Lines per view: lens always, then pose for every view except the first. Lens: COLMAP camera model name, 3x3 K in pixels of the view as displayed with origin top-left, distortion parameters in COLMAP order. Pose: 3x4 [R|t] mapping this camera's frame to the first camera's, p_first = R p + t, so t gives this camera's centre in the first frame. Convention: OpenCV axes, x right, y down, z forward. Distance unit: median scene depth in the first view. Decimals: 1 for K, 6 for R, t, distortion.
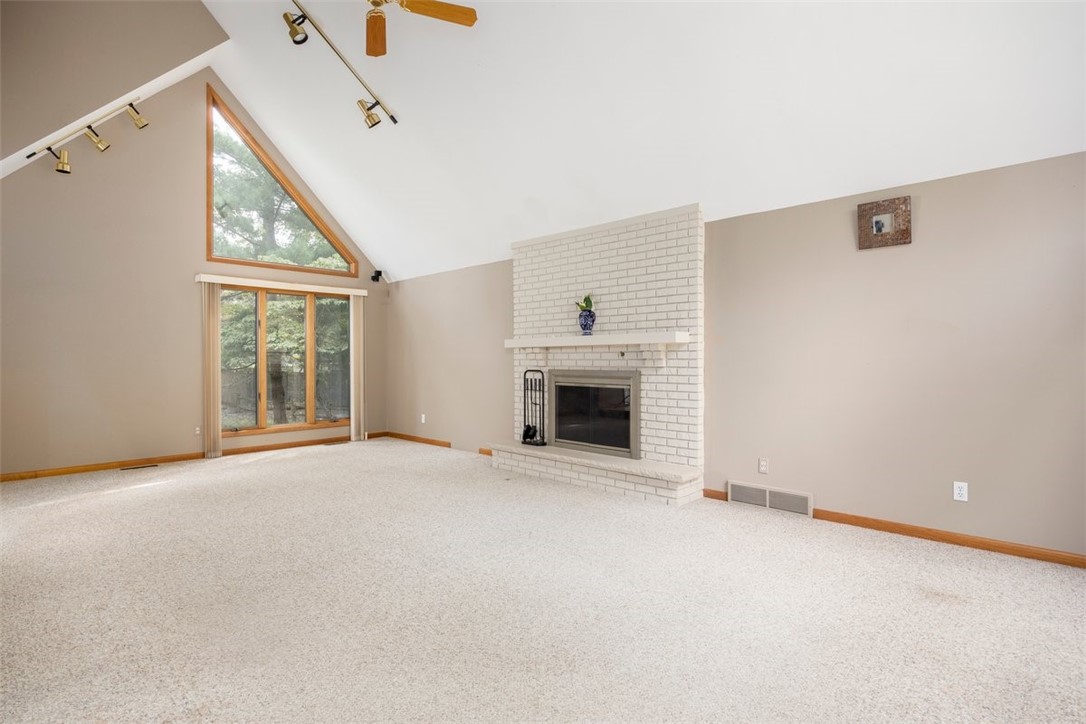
lens RADIAL K [[479.2, 0, 543.0], [0, 479.2, 362.0], [0, 0, 1]] dist [-0.002346, -0.000399]
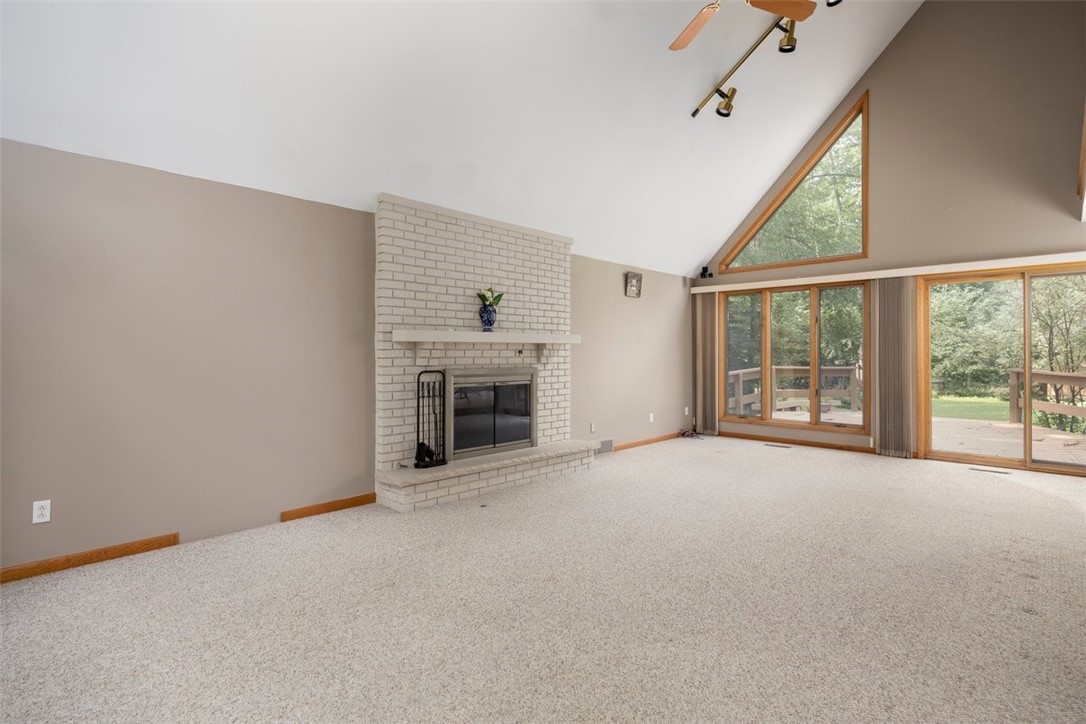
lens RADIAL K [[526.1, 0, 542.8], [0, 526.1, 349.3], [0, 0, 1]] dist [-0.002333, -0.000374]
pose [[0.076489, 0.014791, 0.996961, -0.943521], [0.011285, 0.999813, -0.015699, -0.003197], [-0.997007, 0.012451, 0.076308, 0.817838]]
